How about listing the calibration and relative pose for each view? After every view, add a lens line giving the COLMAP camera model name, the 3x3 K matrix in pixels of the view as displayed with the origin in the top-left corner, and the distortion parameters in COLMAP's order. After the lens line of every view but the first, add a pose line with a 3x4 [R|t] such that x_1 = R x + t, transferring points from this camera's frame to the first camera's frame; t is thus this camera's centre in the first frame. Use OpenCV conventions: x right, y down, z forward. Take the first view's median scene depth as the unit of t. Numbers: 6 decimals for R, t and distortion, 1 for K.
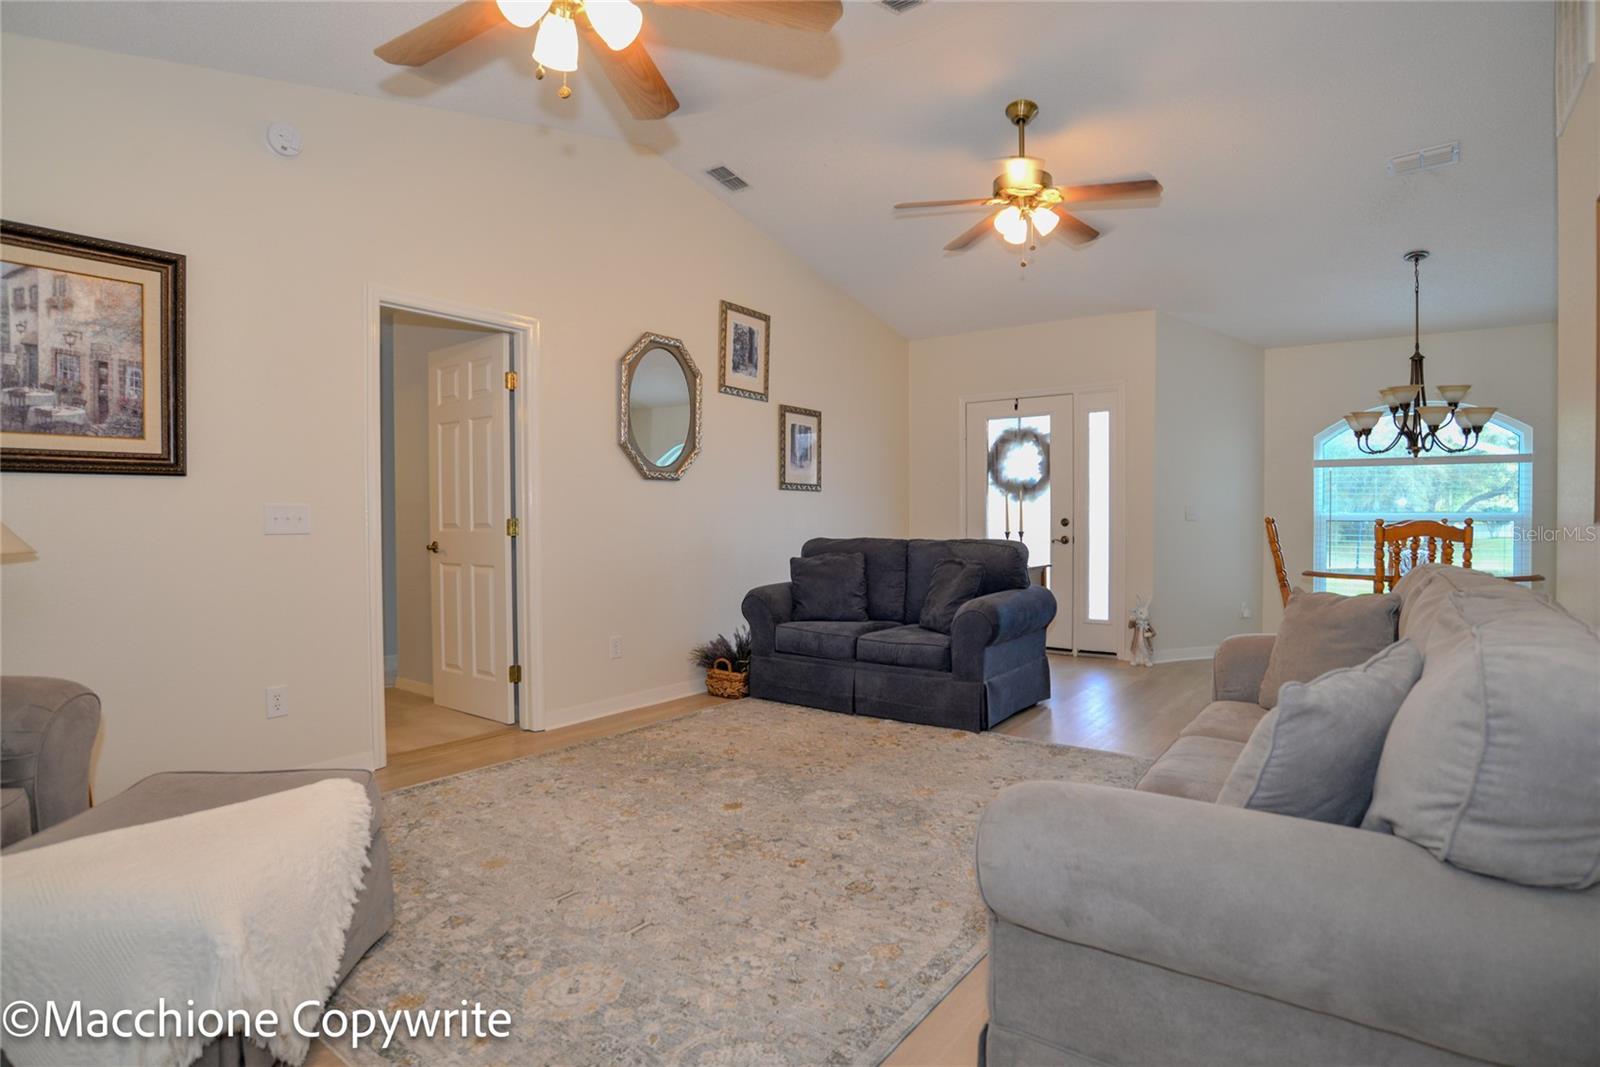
lens RADIAL K [[819.9, 0, 796.9], [0, 819.9, 535.3], [0, 0, 1]] dist [-0.057034, 0.008811]
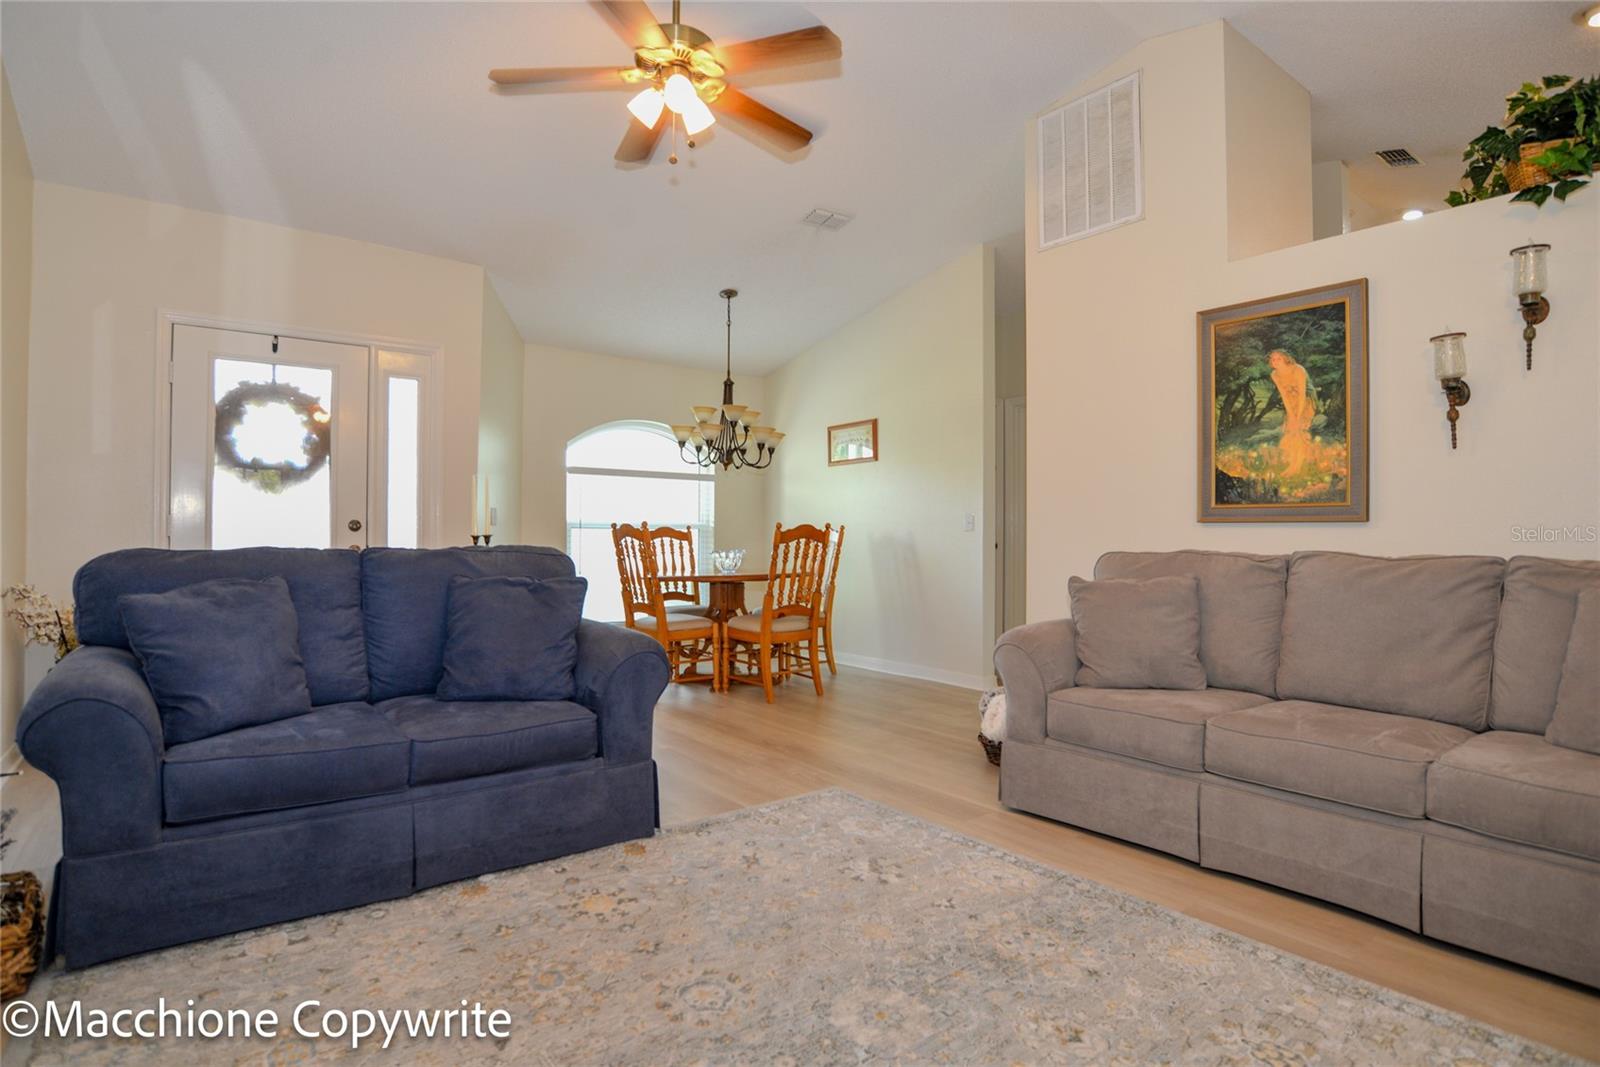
lens RADIAL K [[819.9, 0, 798.2], [0, 819.9, 534.4], [0, 0, 1]] dist [-0.057034, 0.008811]
pose [[0.273109, 0.002271, 0.961980, -0.352095], [0.013912, 0.999883, -0.006310, 0.002322], [-0.961883, 0.015107, 0.273045, 0.644737]]
